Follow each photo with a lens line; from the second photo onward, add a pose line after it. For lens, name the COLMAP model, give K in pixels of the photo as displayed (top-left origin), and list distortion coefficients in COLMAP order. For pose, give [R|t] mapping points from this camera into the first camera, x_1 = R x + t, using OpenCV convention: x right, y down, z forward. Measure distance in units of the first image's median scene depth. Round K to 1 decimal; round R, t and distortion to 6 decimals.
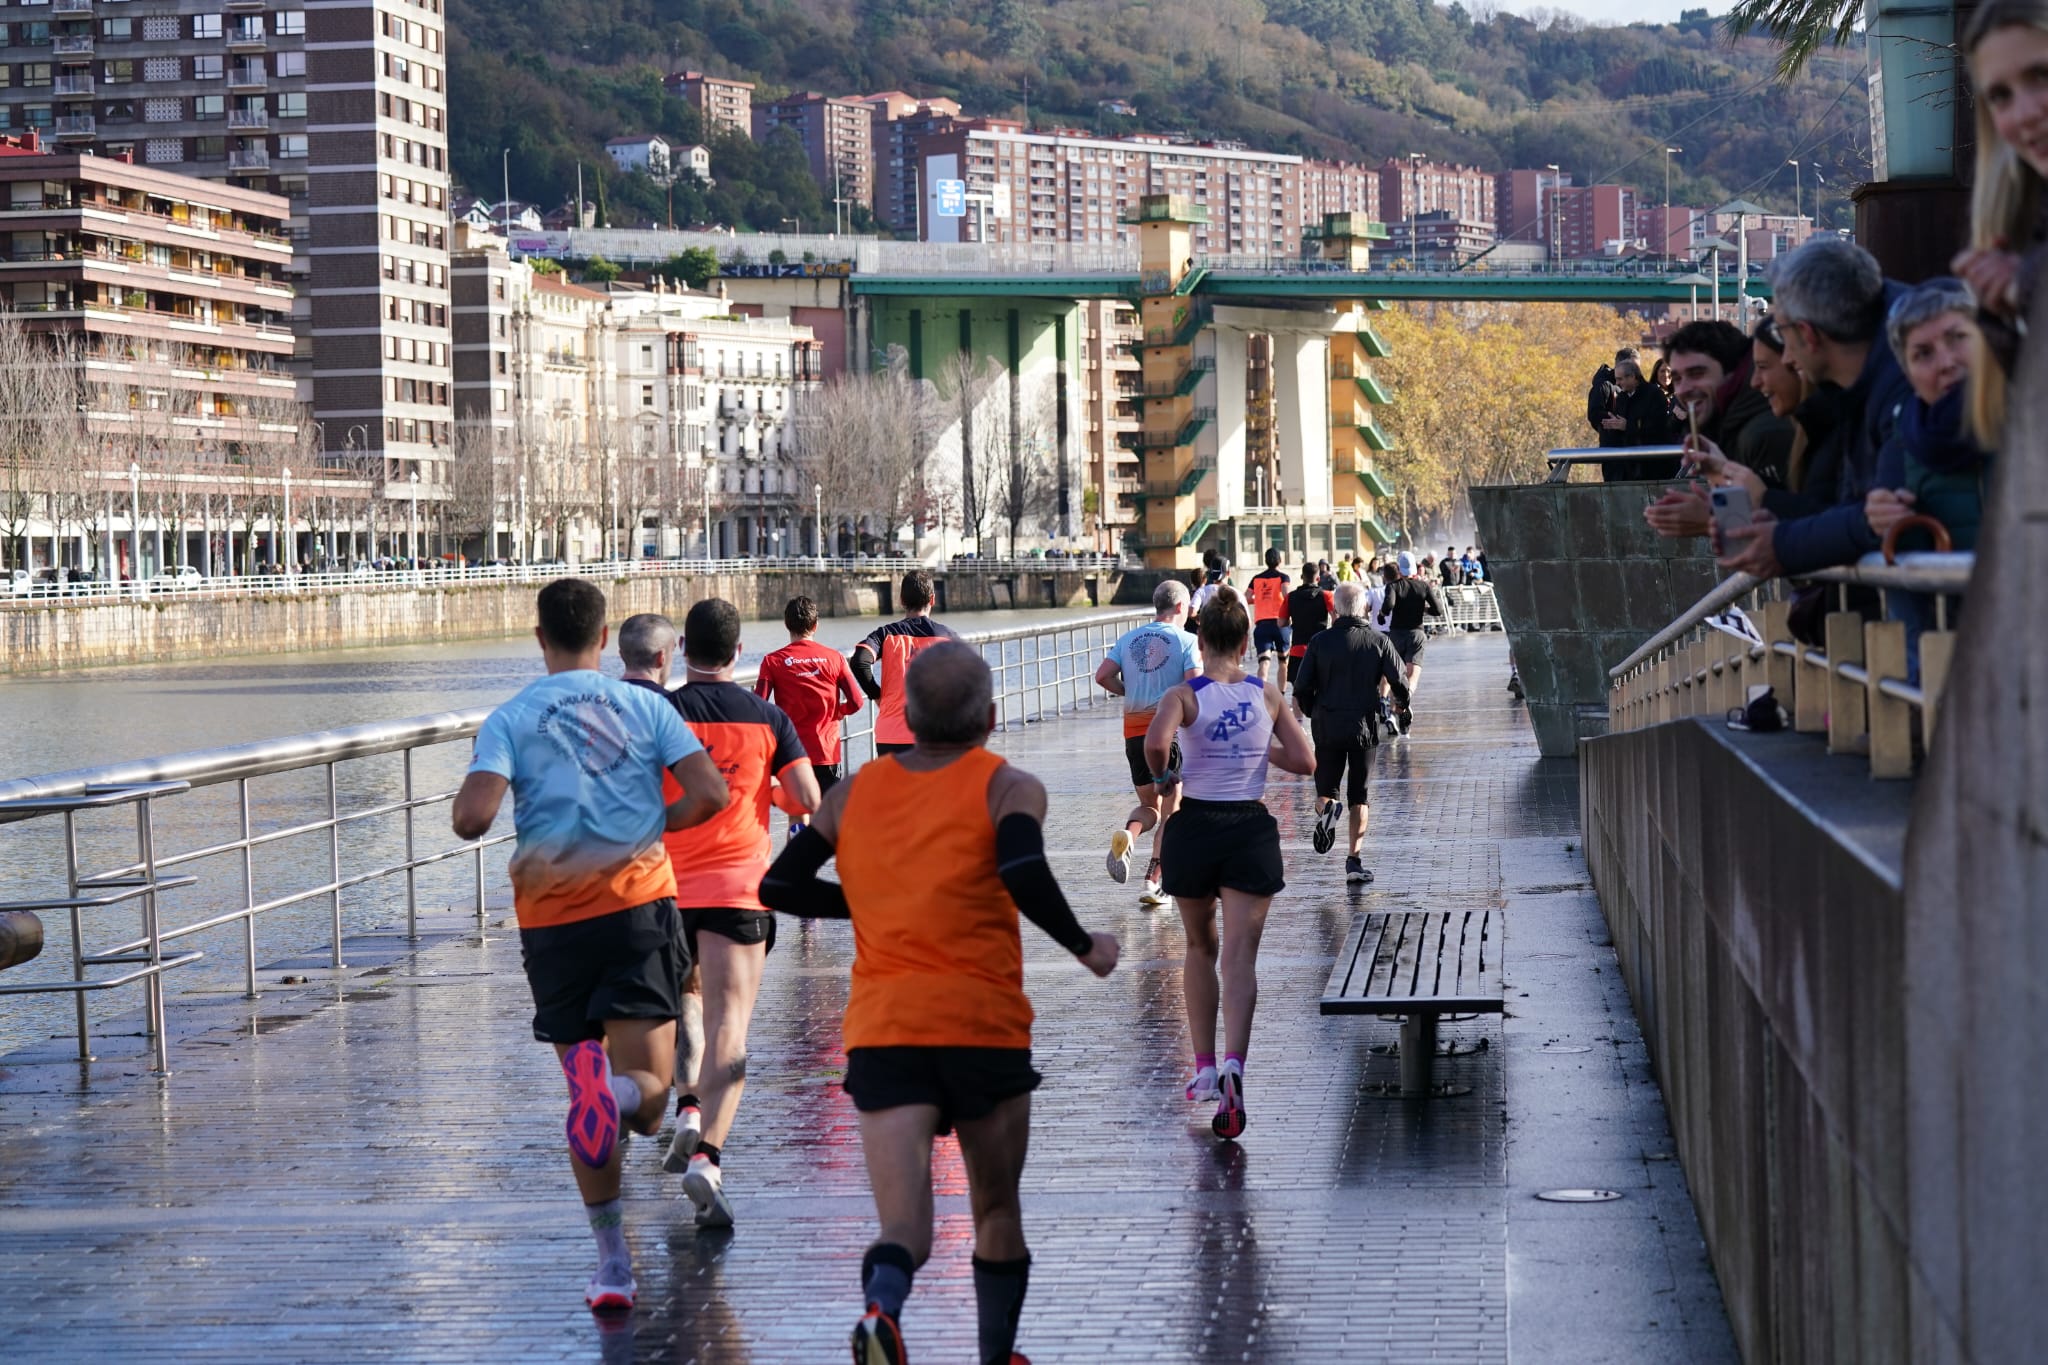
lens RADIAL K [[4544.0, 0, 1024.0], [0, 4544.0, 682.5], [0, 0, 1]] dist [0.002830, -0.555321]
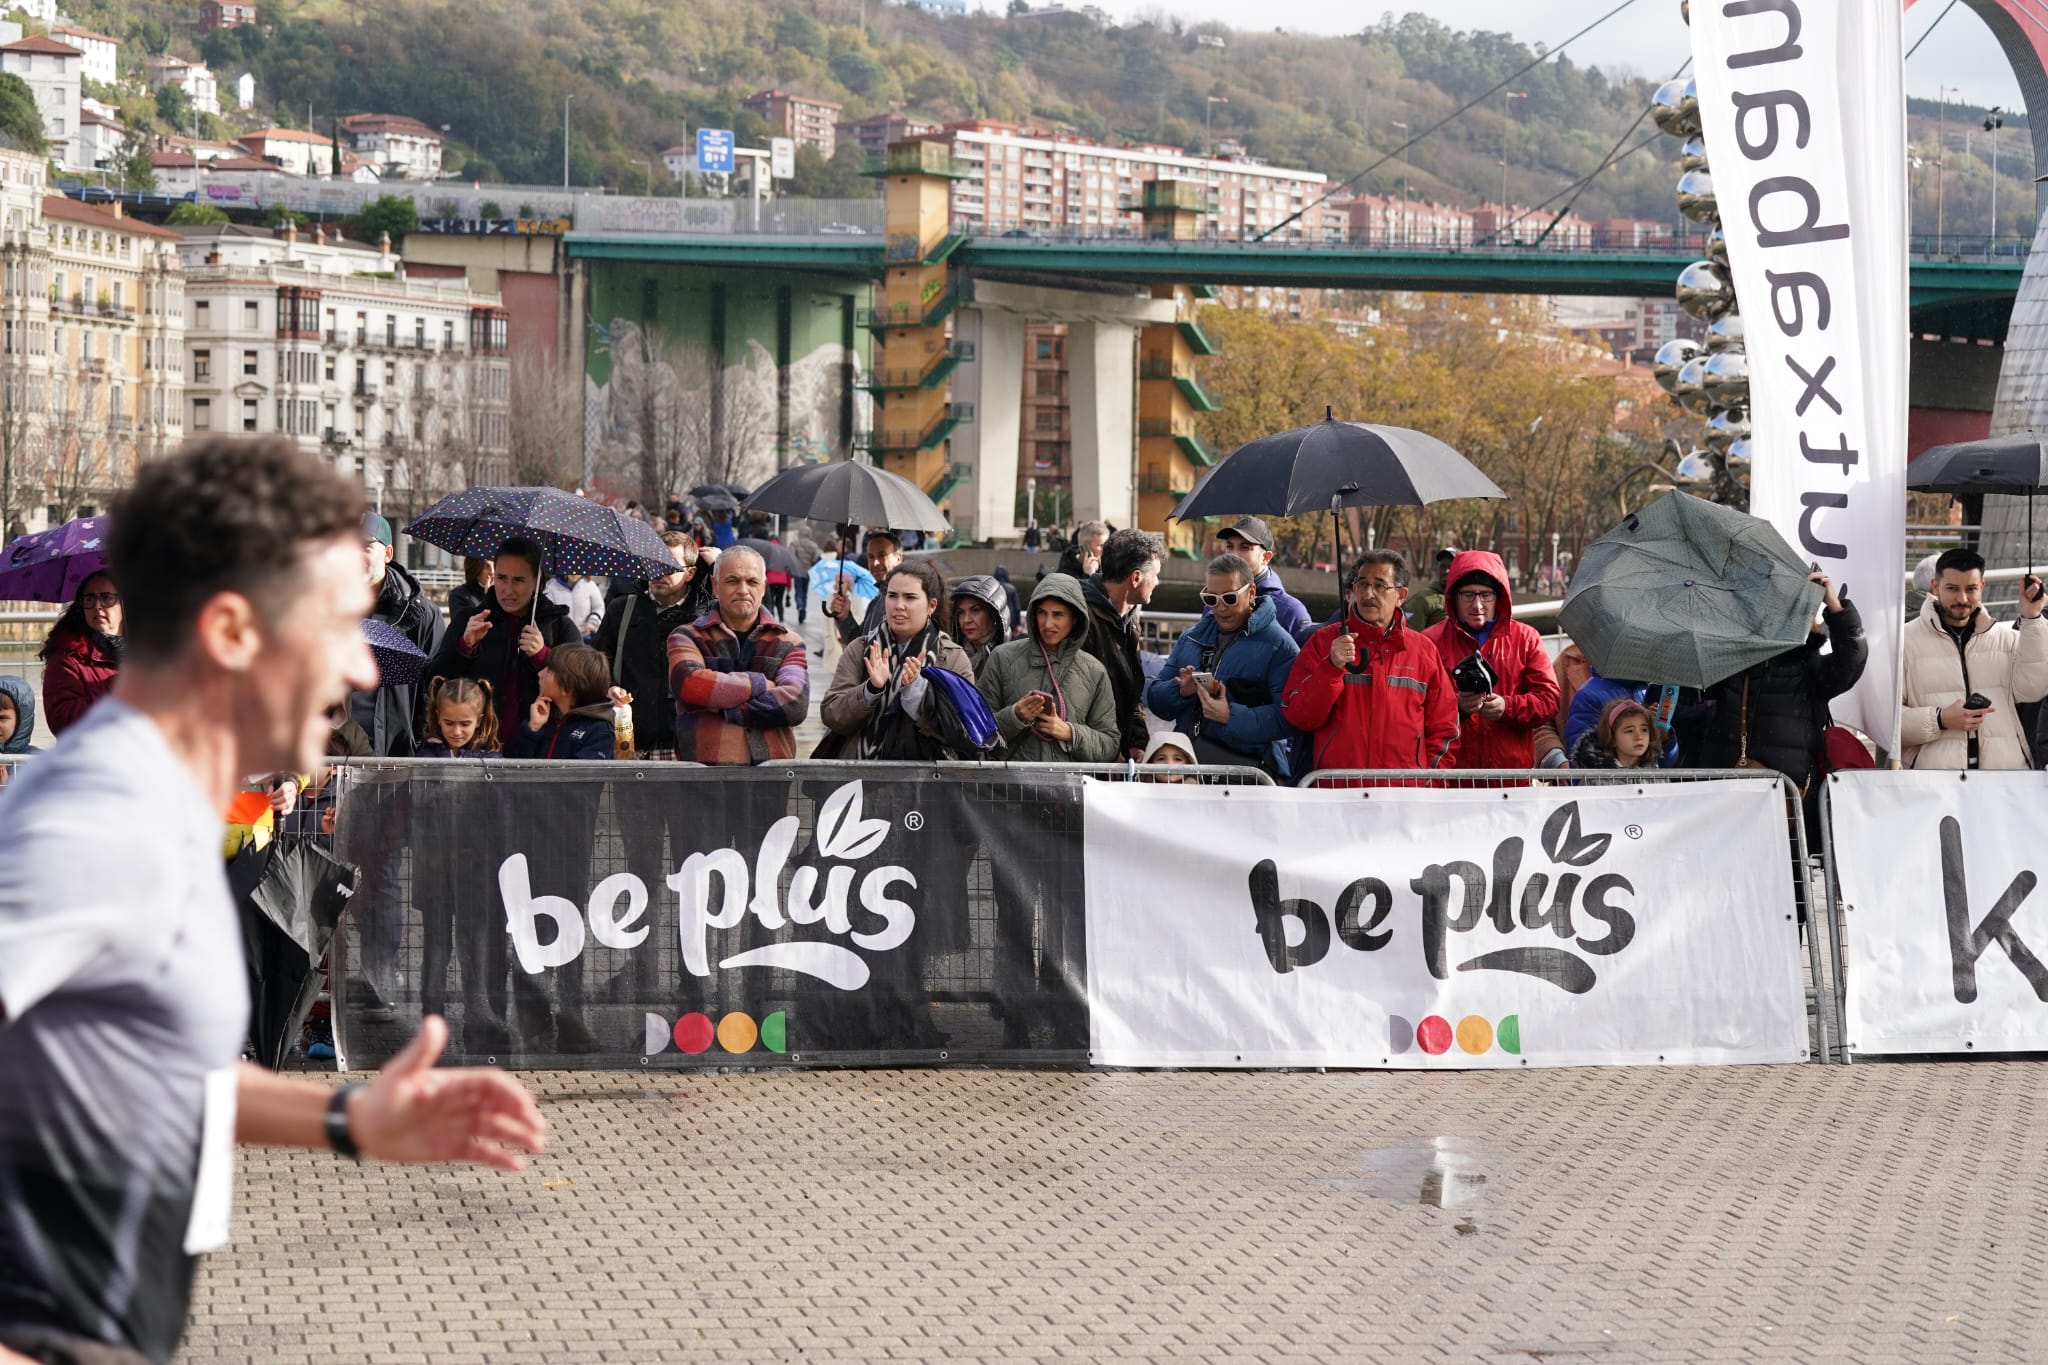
lens RADIAL K [[4155.4, 0, 991.6], [0, 4155.4, 680.4], [0, 0, 1]] dist [0.032005, -0.218879]
pose [[0.997773, 0.037155, -0.055396, 0.086499], [-0.037379, 0.999297, -0.003016, -0.008410], [0.055245, 0.005080, 0.998460, 0.245503]]
